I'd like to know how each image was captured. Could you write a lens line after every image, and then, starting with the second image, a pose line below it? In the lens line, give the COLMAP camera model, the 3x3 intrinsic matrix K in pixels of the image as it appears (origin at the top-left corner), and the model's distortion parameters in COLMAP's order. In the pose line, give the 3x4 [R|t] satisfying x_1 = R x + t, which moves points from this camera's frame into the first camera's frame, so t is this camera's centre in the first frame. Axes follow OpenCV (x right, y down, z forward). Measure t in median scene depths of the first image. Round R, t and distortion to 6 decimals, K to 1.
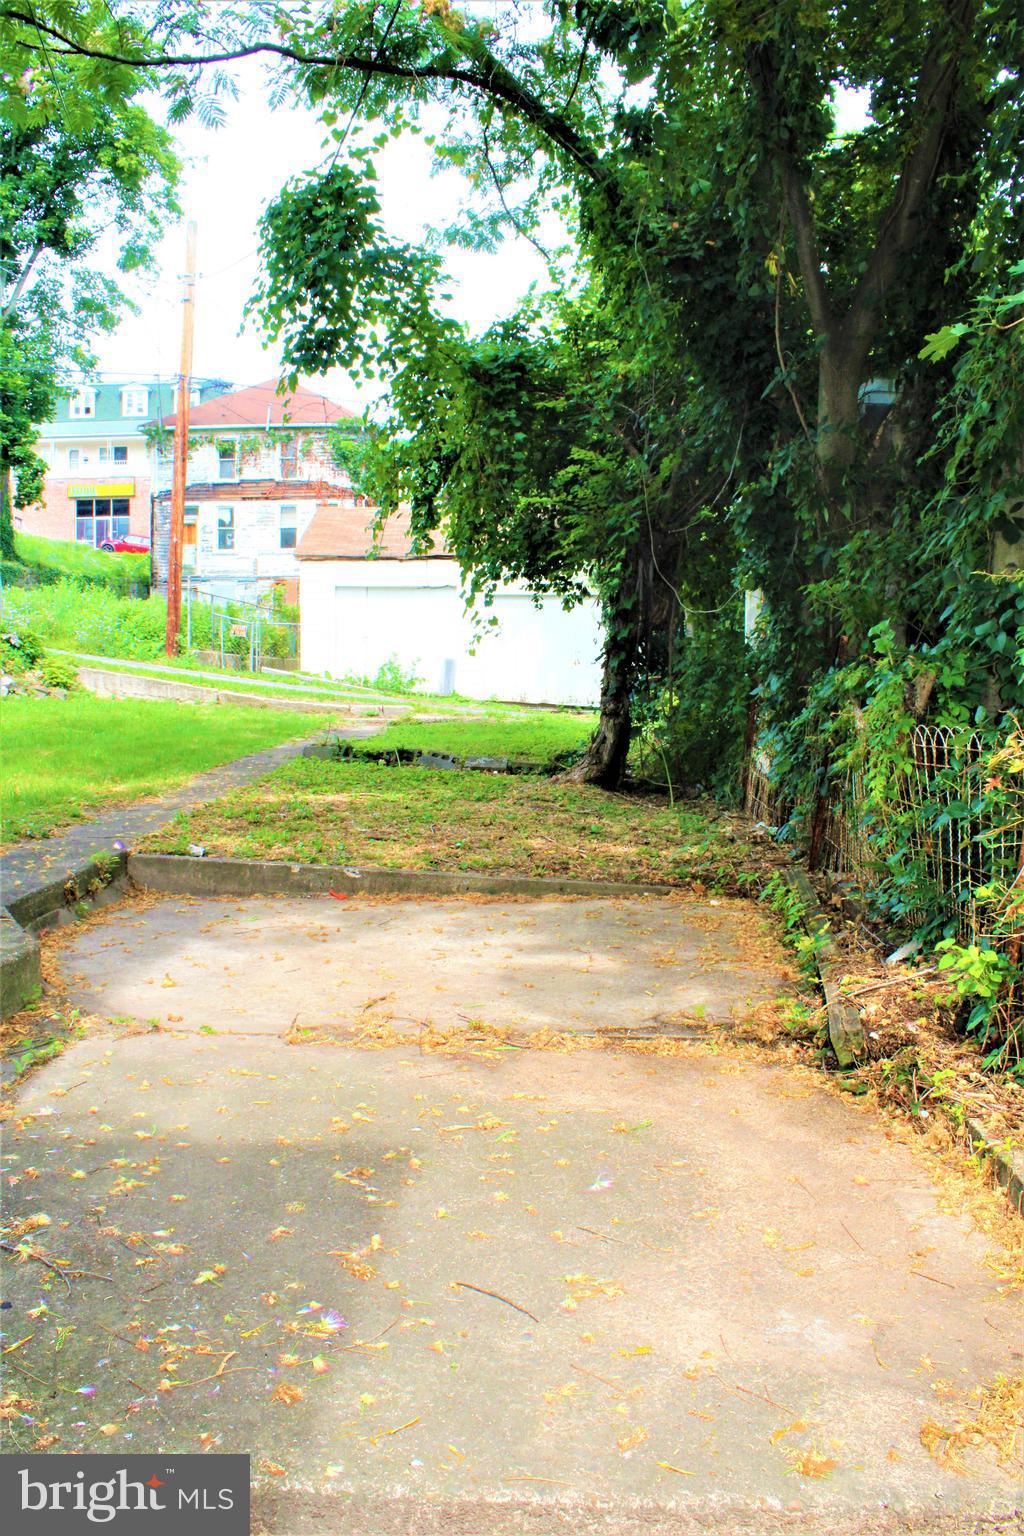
lens RADIAL K [[1360.5, 0, 512.0], [0, 1360.5, 768.0], [0, 0, 1]] dist [-0.145923, 0.142492]
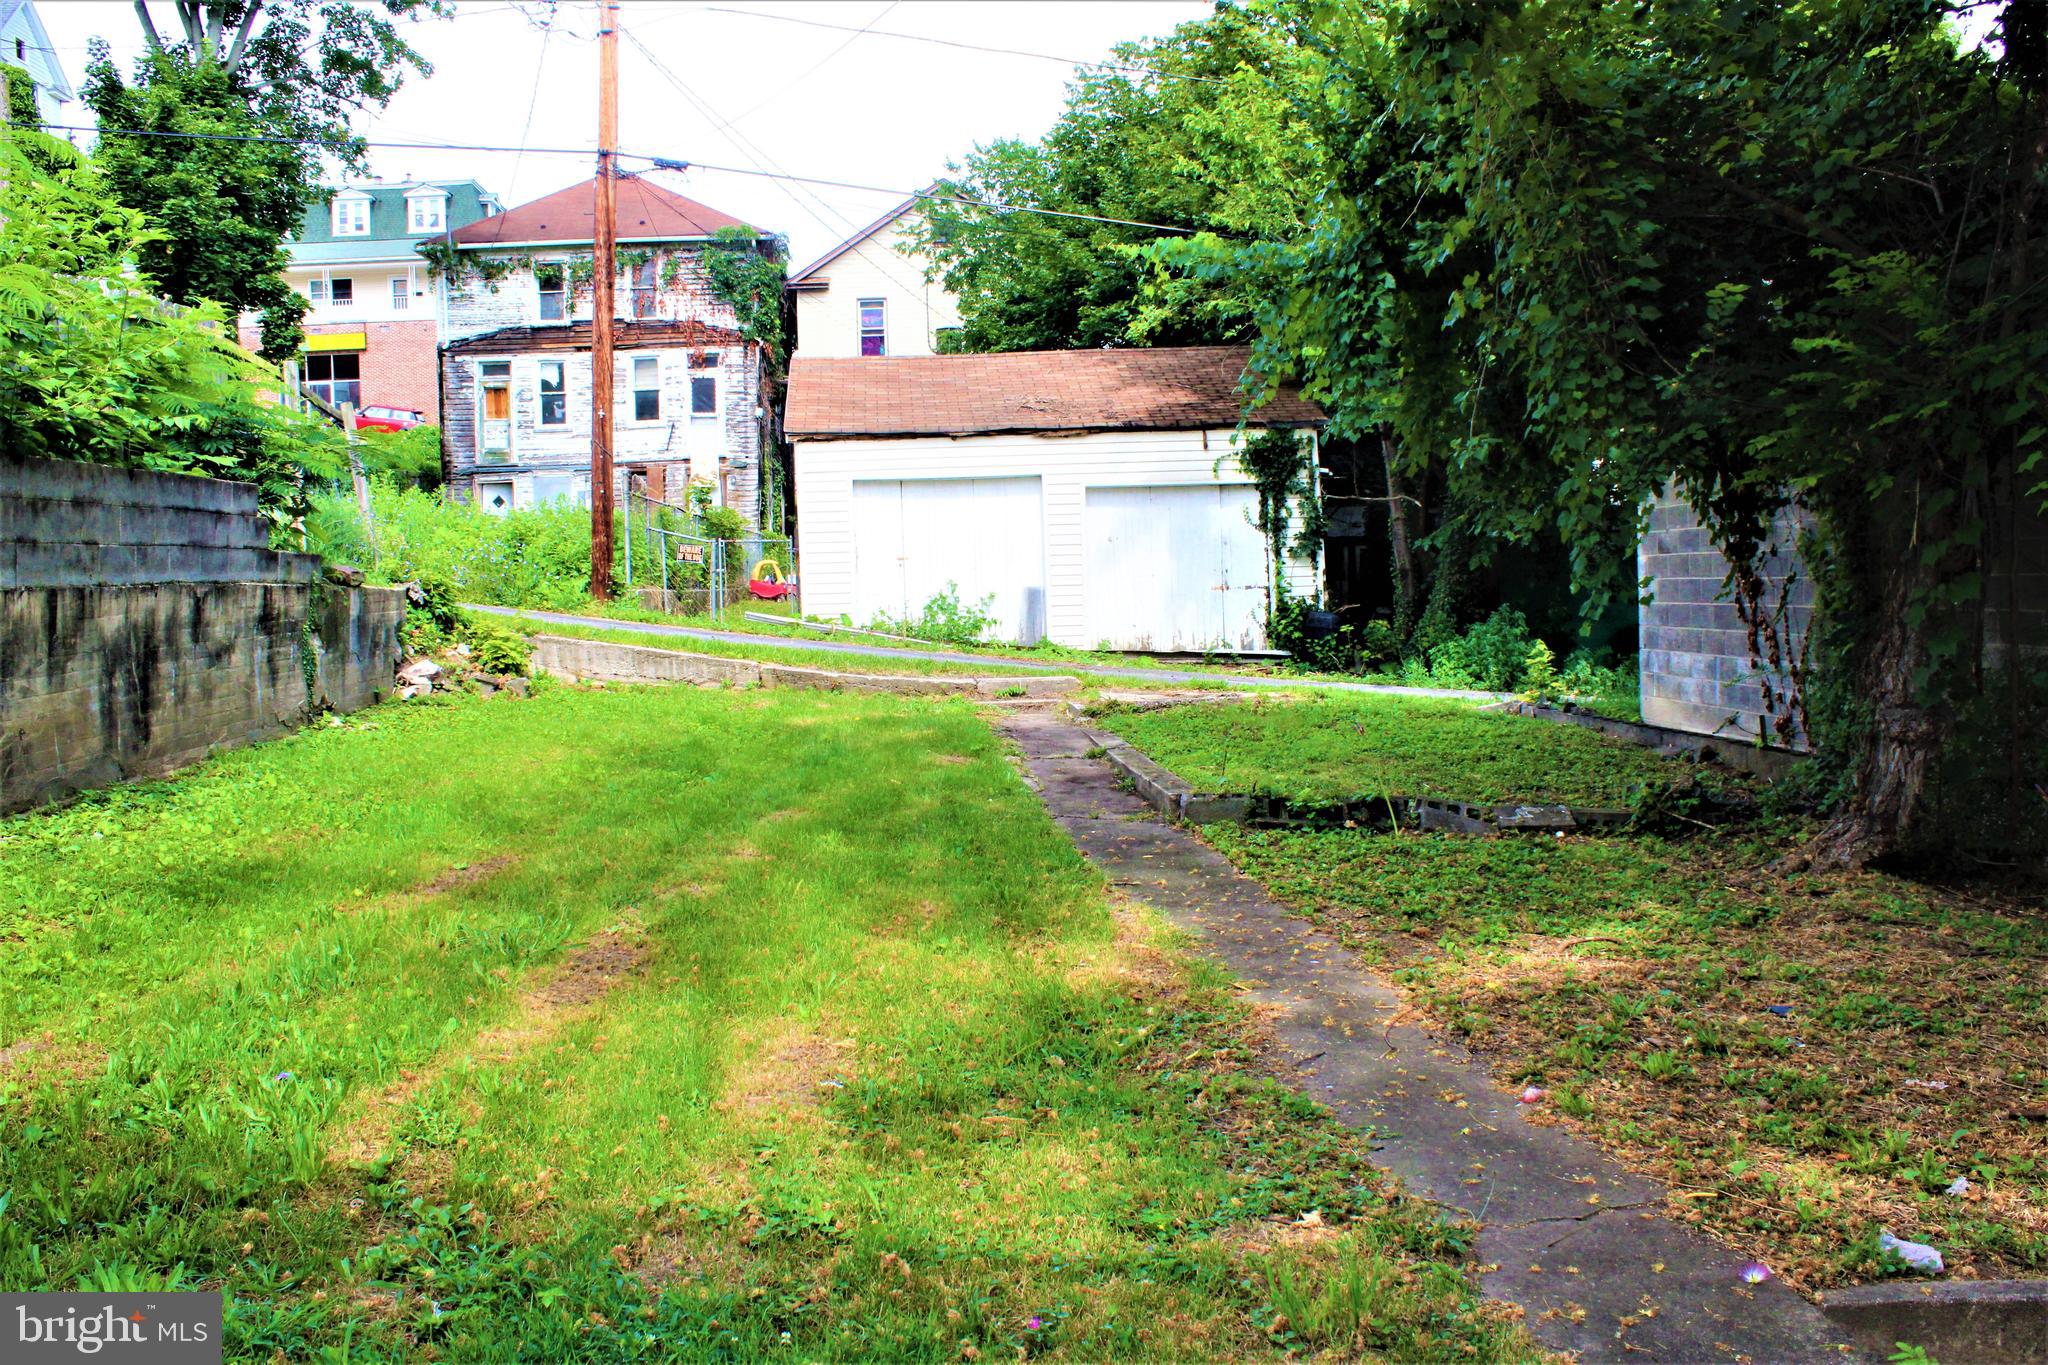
lens RADIAL K [[1814.0, 0, 1038.9], [0, 1814.0, 676.3], [0, 0, 1]] dist [-0.145923, 0.142492]
pose [[0.992674, -0.041159, 0.113600, -0.080941], [0.042567, 0.999044, -0.010002, -0.016851], [-0.113079, 0.014764, 0.993476, 0.082375]]
